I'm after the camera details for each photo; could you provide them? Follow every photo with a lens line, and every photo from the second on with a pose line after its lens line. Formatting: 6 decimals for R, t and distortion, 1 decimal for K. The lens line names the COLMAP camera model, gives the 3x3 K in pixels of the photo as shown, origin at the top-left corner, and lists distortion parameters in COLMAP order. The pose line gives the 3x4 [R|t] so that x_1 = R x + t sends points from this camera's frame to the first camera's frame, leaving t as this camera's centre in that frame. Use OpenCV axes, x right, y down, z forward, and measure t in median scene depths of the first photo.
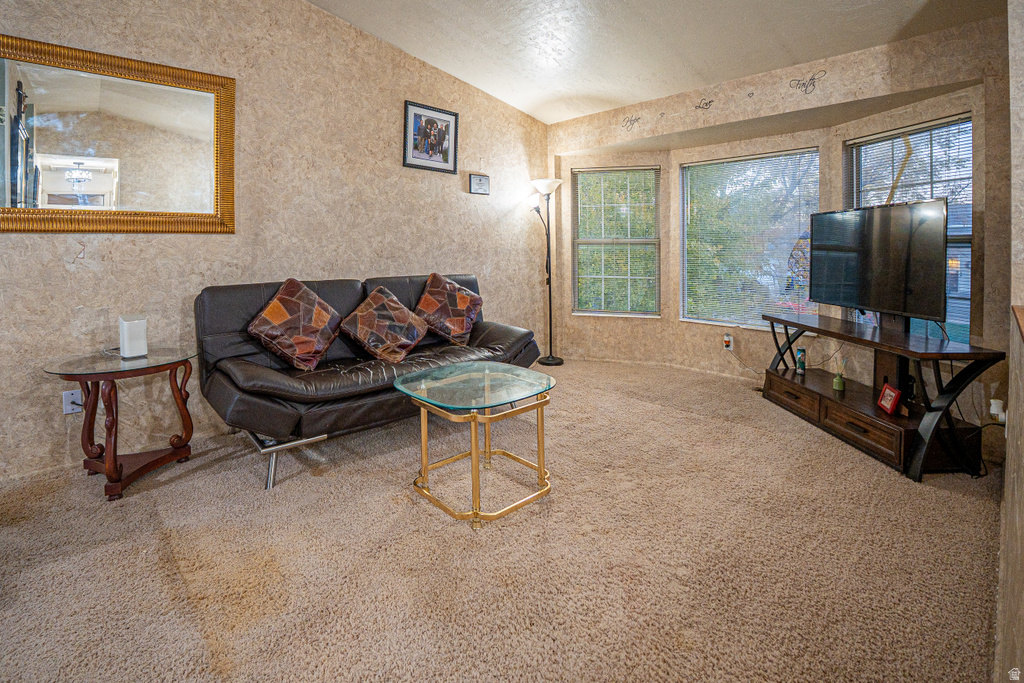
lens RADIAL K [[472.7, 0, 511.1], [0, 472.7, 331.4], [0, 0, 1]] dist [-0.069245, 0.015039]
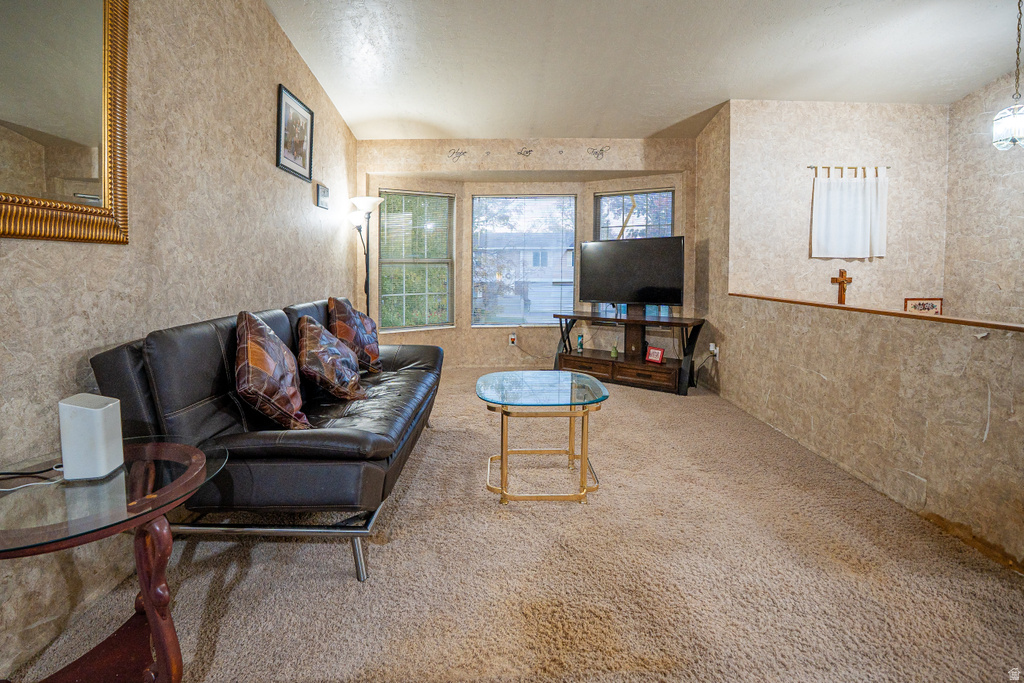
lens RADIAL K [[447.3, 0, 511.9], [0, 447.3, 368.6], [0, 0, 1]] dist [-0.063720, 0.011081]
pose [[0.667682, -0.167447, 0.725371, -0.625986], [0.133967, 0.985494, 0.104182, -0.037584], [-0.732294, 0.027615, 0.680429, 0.227416]]
